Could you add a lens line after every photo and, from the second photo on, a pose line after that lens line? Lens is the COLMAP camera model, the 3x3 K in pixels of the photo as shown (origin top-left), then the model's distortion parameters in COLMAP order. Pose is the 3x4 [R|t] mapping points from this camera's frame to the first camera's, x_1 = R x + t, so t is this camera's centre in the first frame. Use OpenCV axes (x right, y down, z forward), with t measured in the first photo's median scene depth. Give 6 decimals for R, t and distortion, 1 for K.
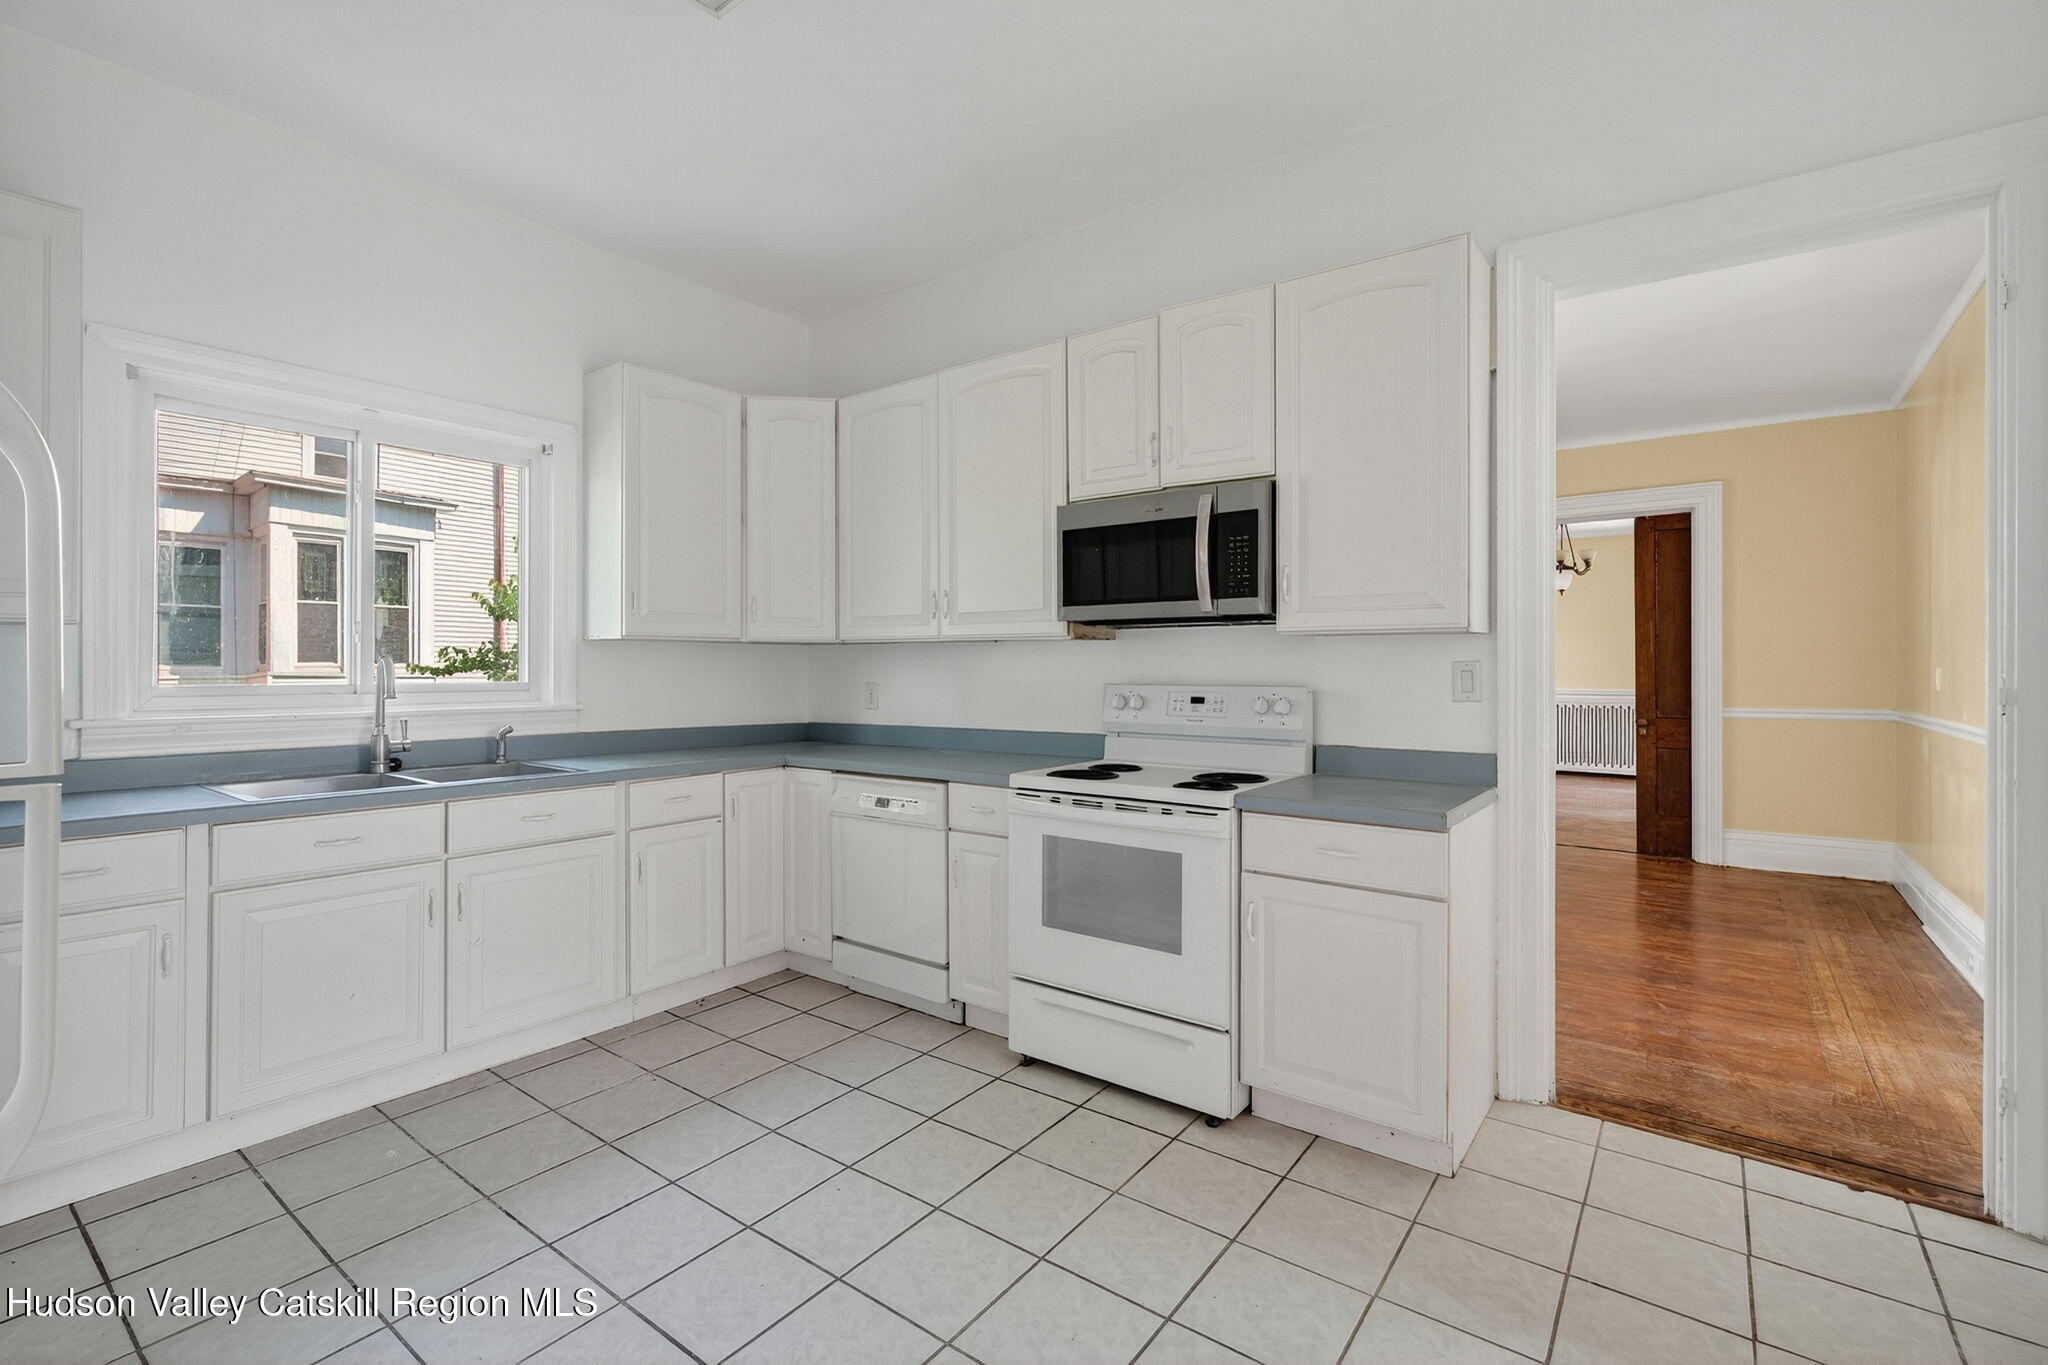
lens RADIAL K [[929.8, 0, 1015.9], [0, 929.8, 670.0], [0, 0, 1]] dist [0.001718, -0.000258]
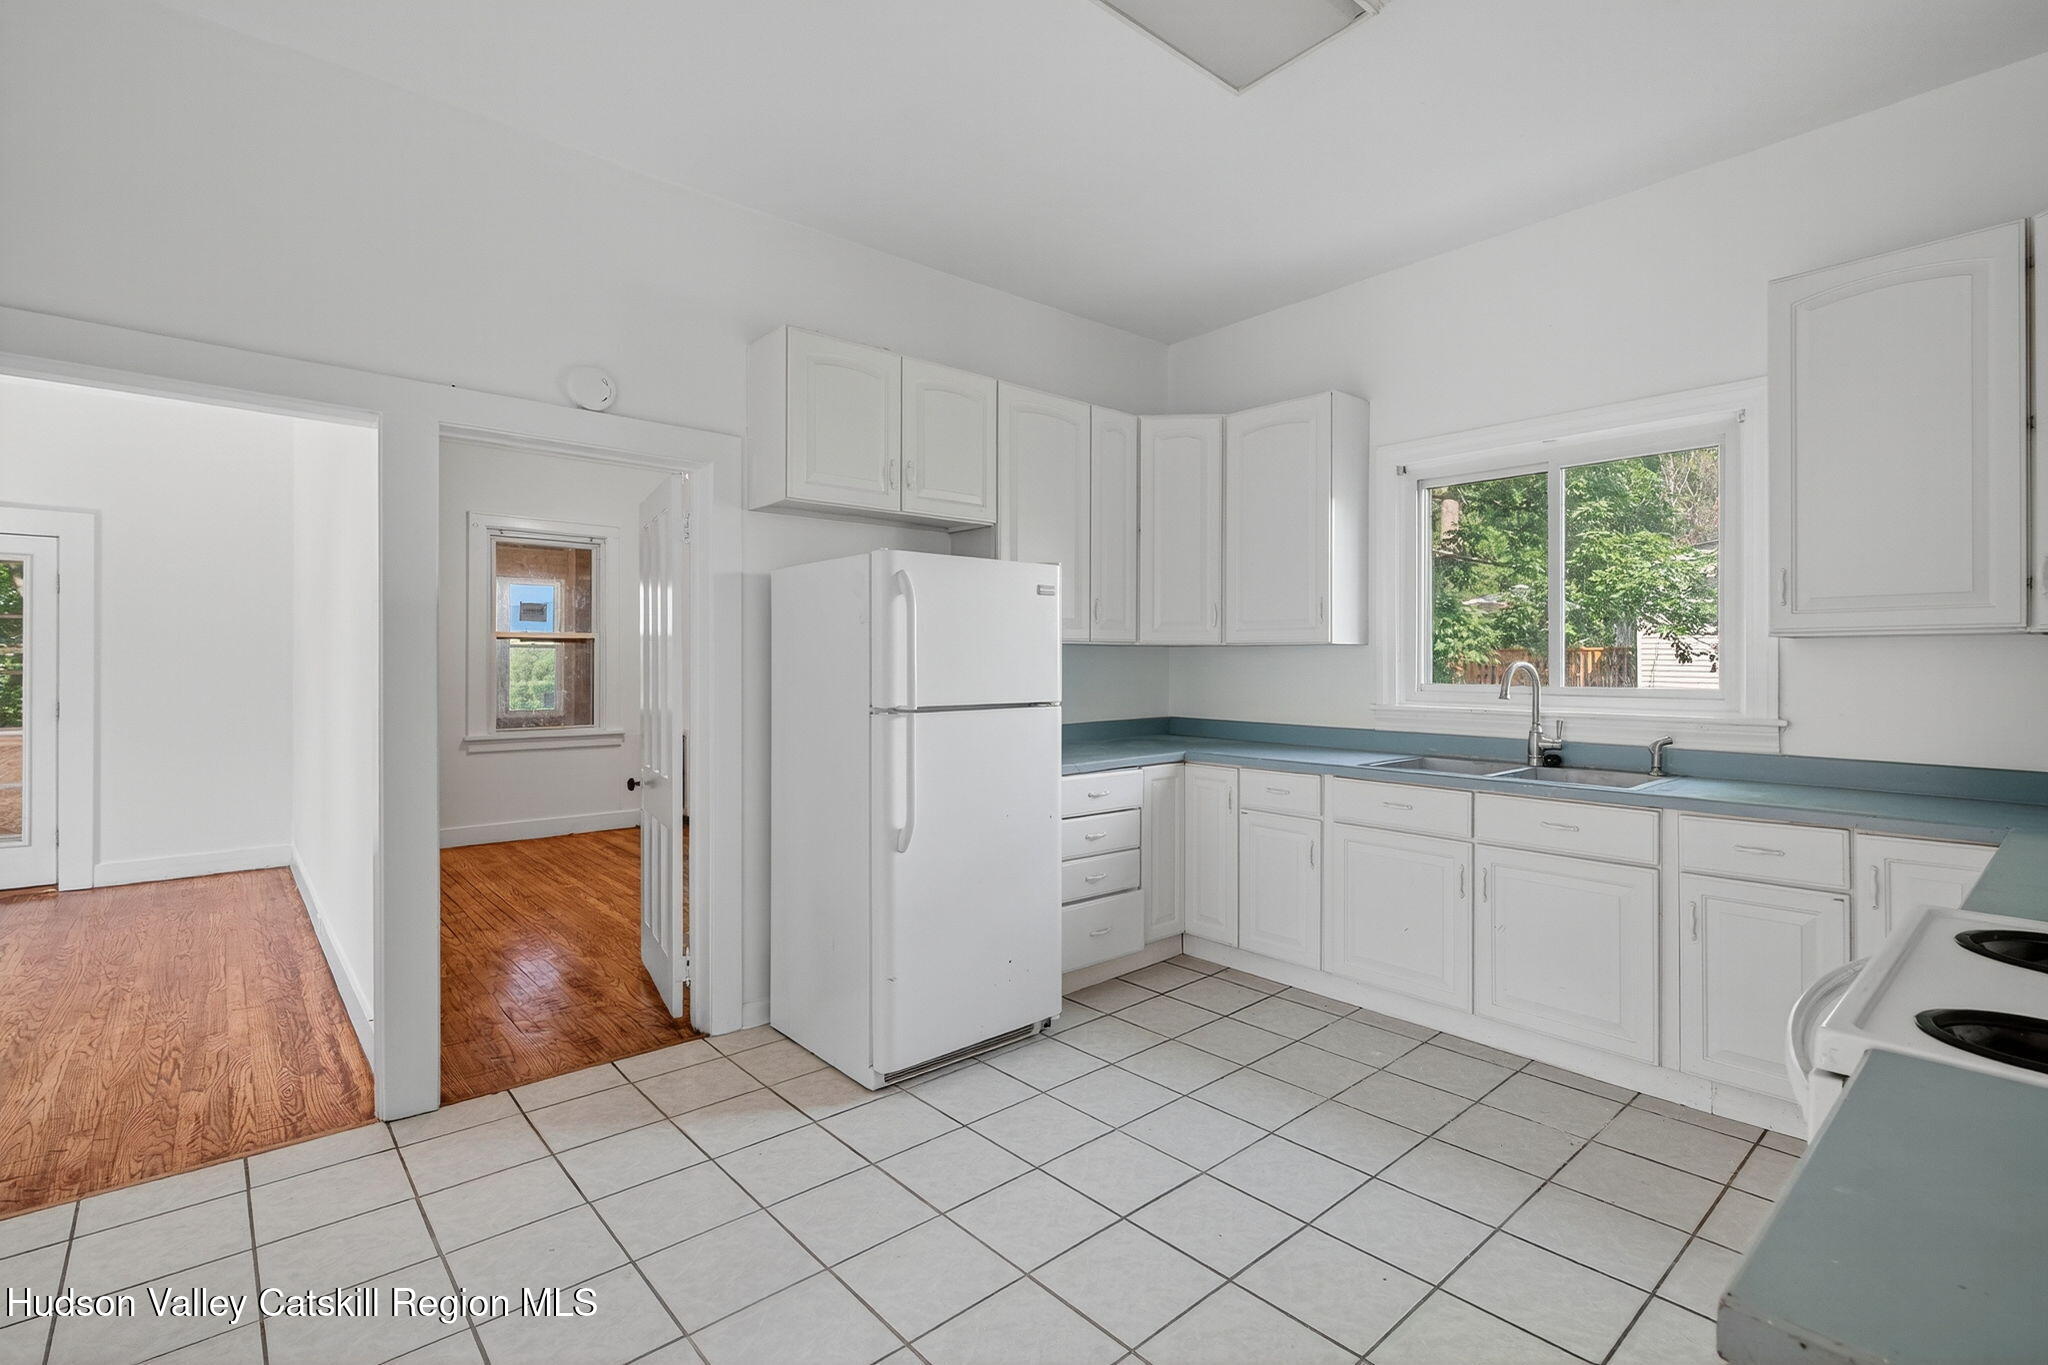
lens RADIAL K [[929.8, 0, 1031.5], [0, 929.8, 665.8], [0, 0, 1]] dist [0.001718, -0.000258]
pose [[-0.197657, 0.002385, -0.980268, 0.594816], [-0.001702, 0.999995, 0.002777, -0.013402], [0.980270, 0.002217, -0.197652, 0.696741]]
